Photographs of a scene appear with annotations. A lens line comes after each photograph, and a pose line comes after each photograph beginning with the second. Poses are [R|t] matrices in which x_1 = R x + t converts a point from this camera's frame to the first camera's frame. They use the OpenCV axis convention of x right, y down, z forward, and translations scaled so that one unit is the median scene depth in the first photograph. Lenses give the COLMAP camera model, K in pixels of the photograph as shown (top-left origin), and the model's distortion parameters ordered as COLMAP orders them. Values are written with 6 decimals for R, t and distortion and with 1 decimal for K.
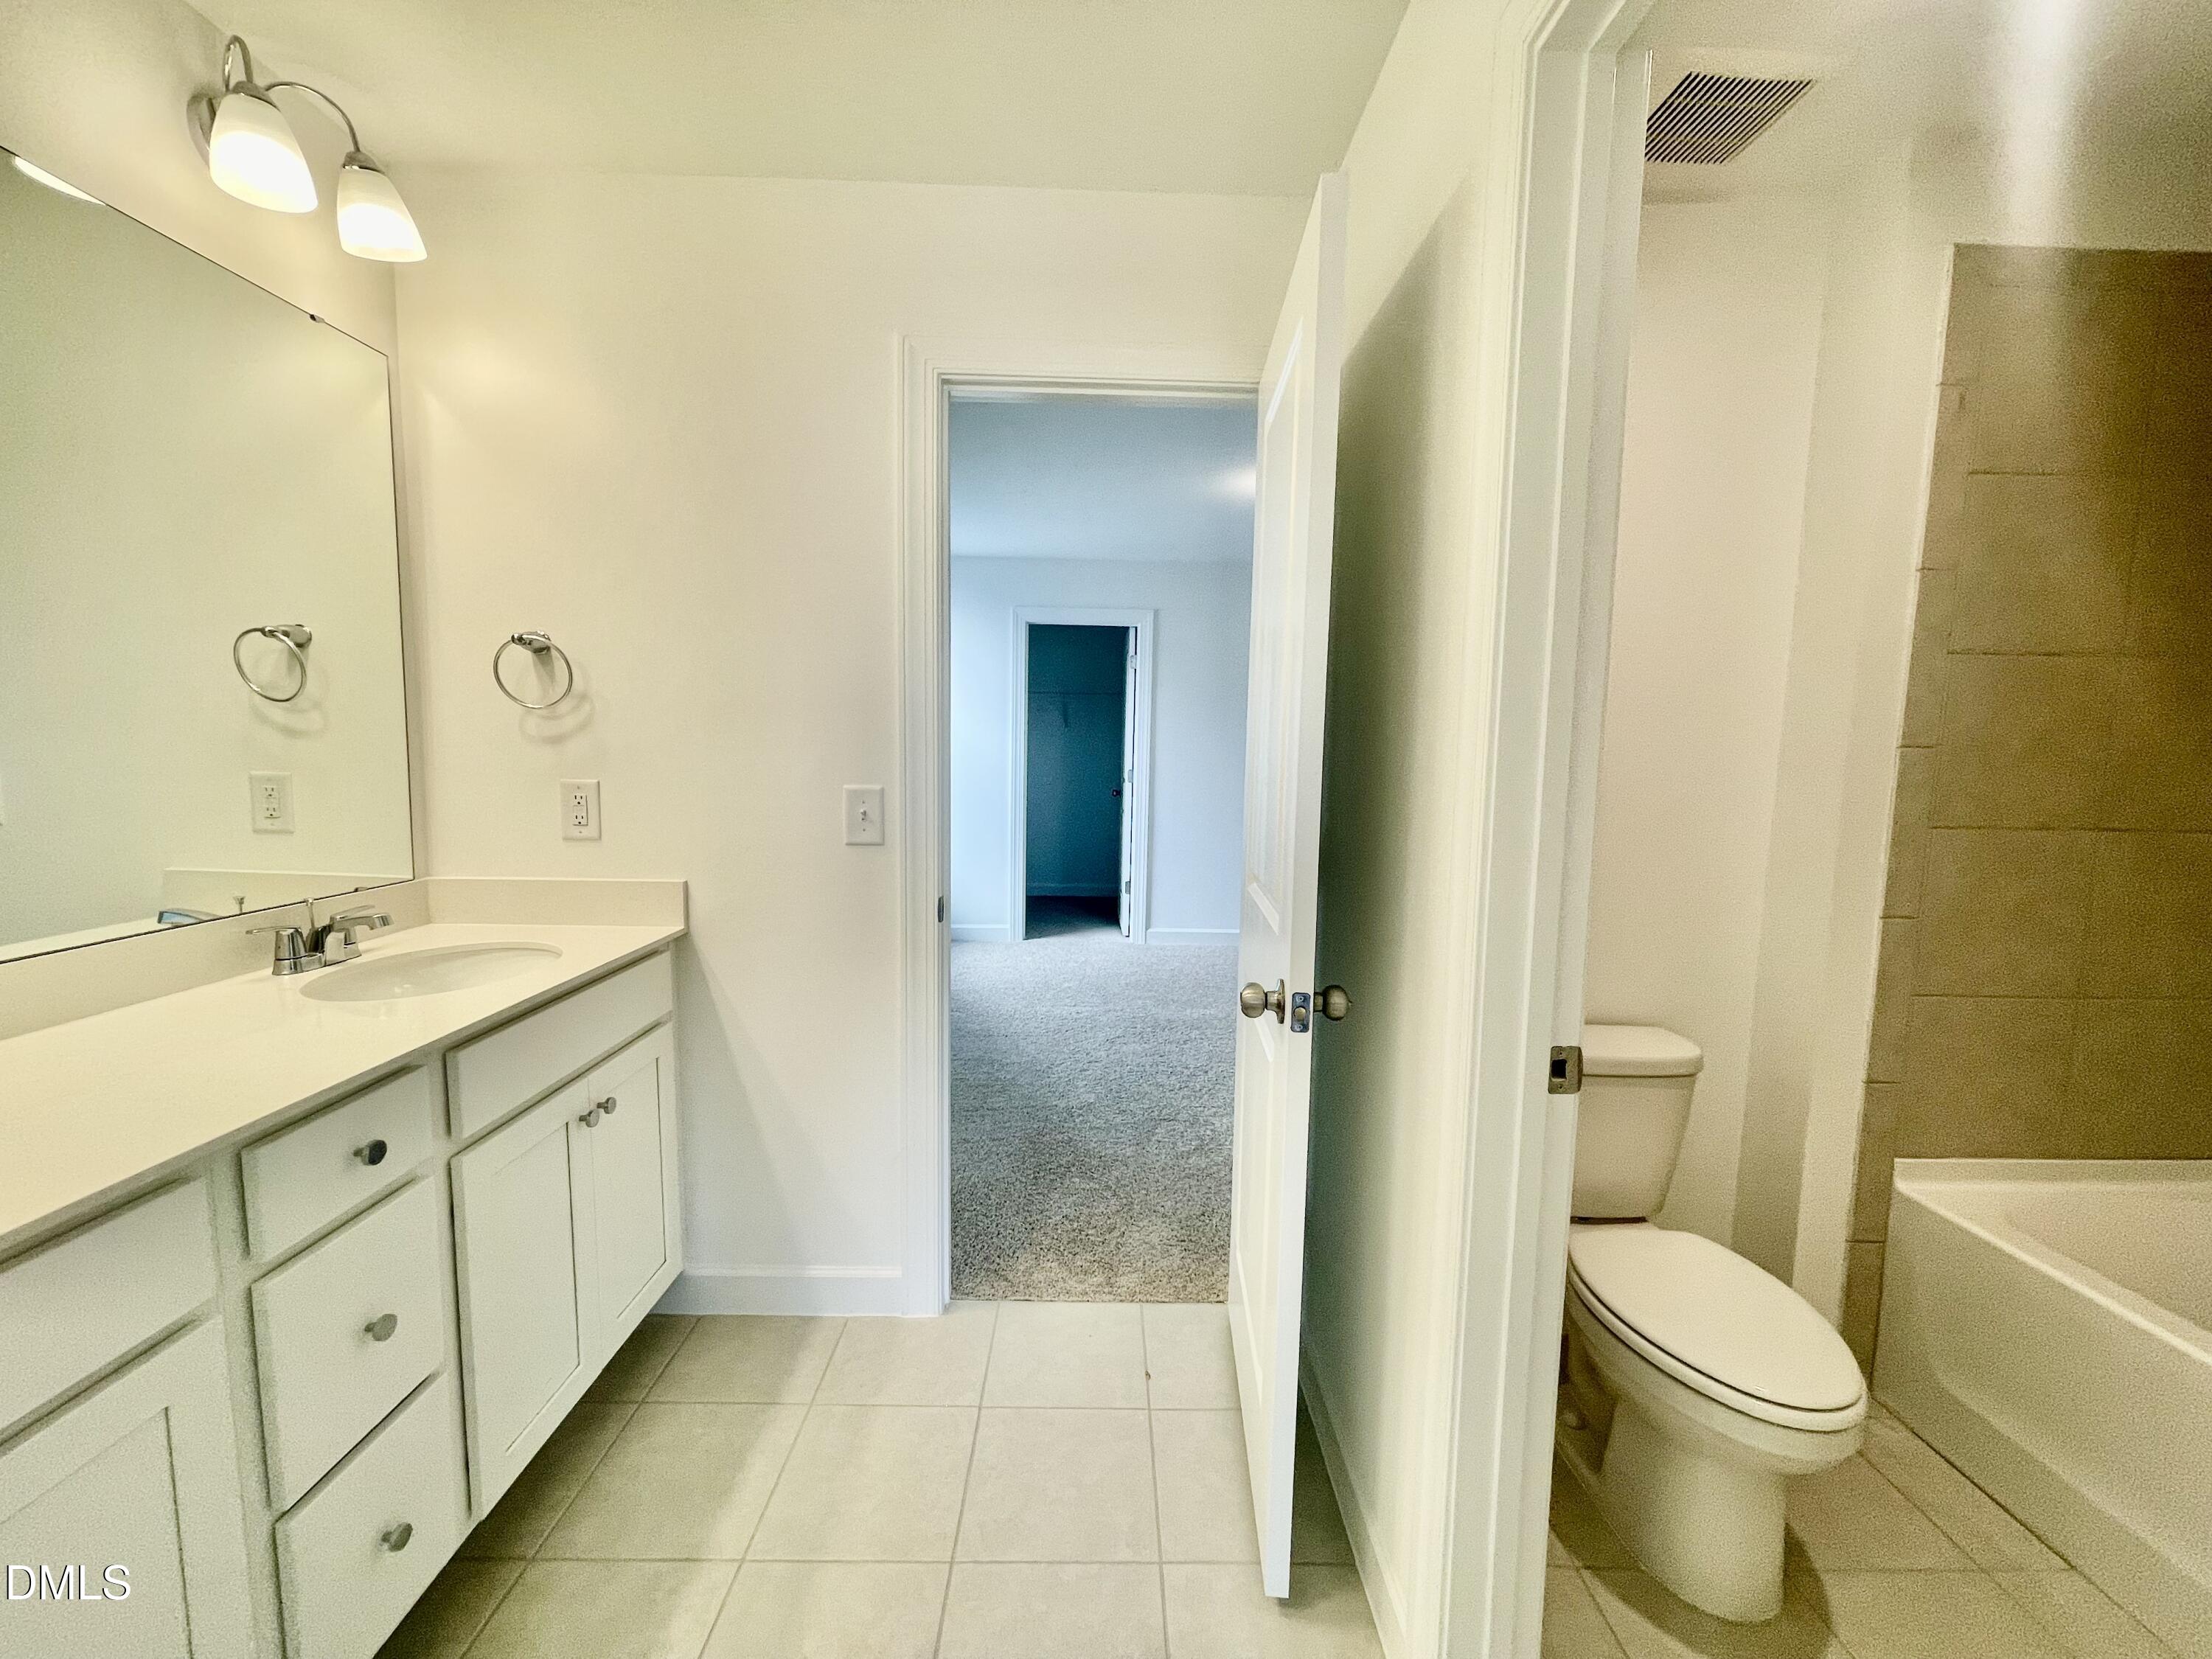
lens RADIAL K [[890.0, 0, 1109.1], [0, 890.0, 829.3], [0, 0, 1]] dist [-0.001231, 0.000280]
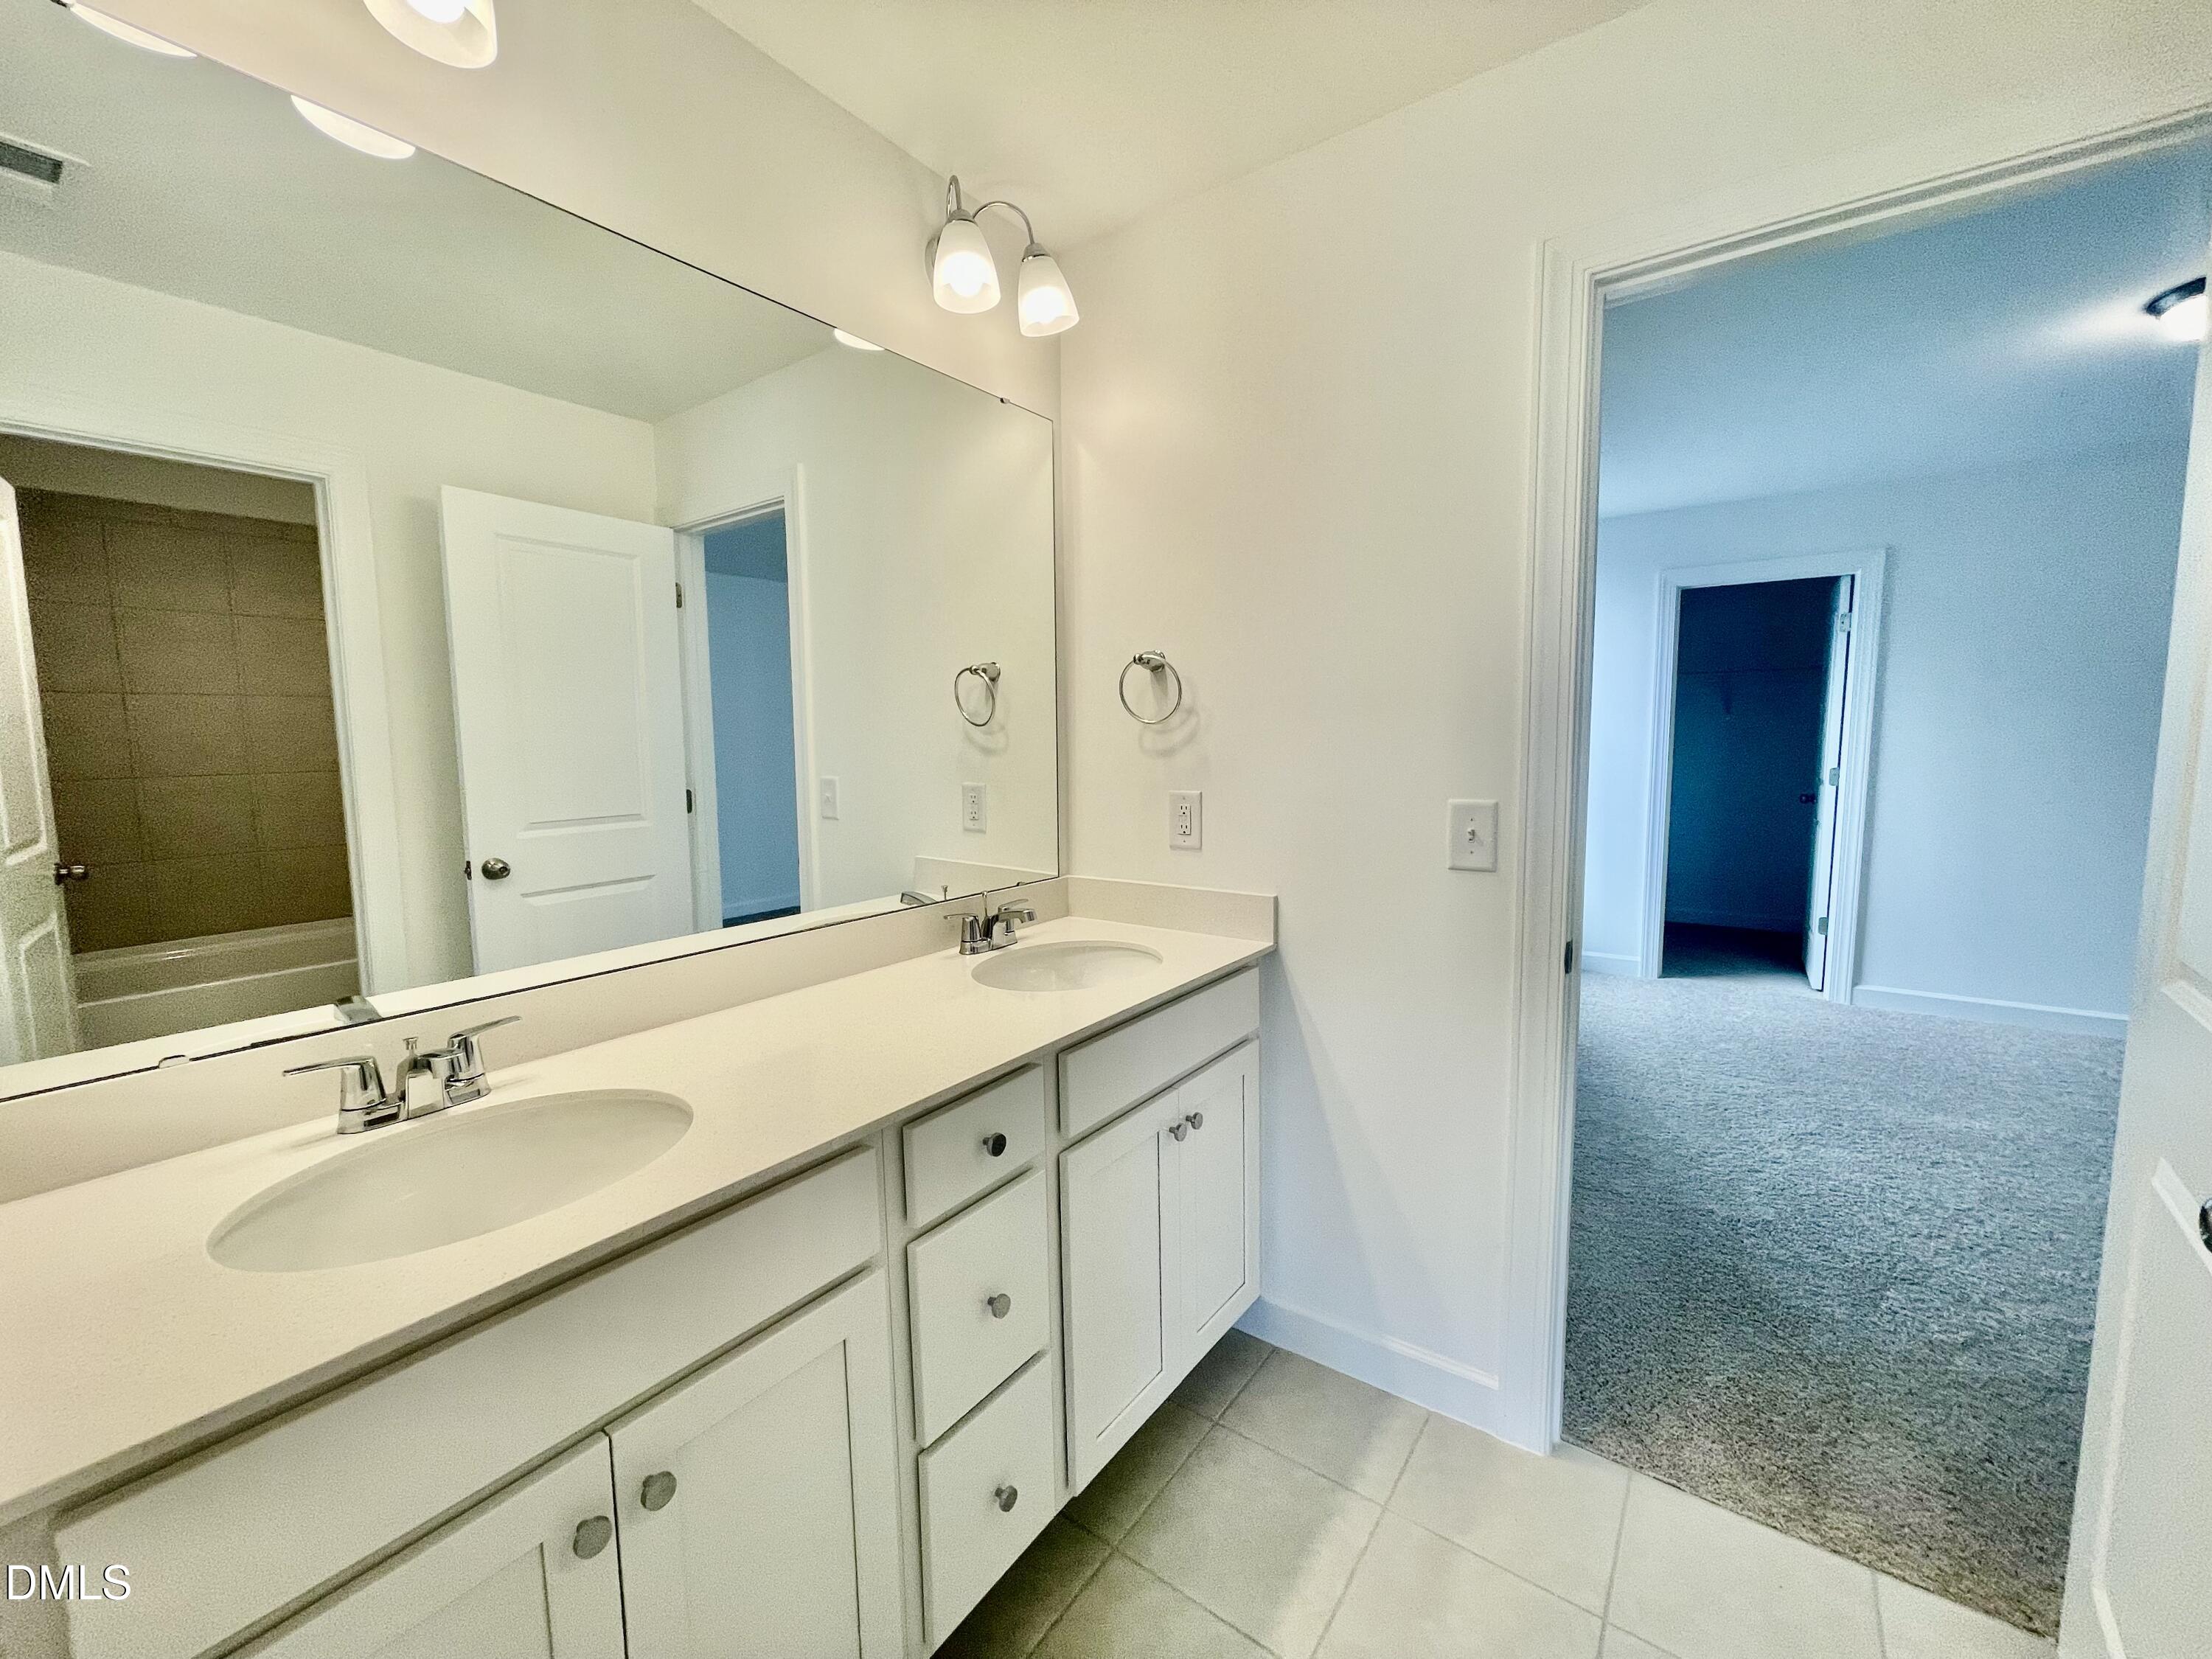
lens RADIAL K [[890.0, 0, 1109.1], [0, 890.0, 829.3], [0, 0, 1]] dist [-0.001231, 0.000280]
pose [[0.800559, 0.031317, -0.598435, -0.047462], [-0.030353, 0.999471, 0.011699, -0.021141], [0.598484, 0.008798, 0.801086, 0.123267]]
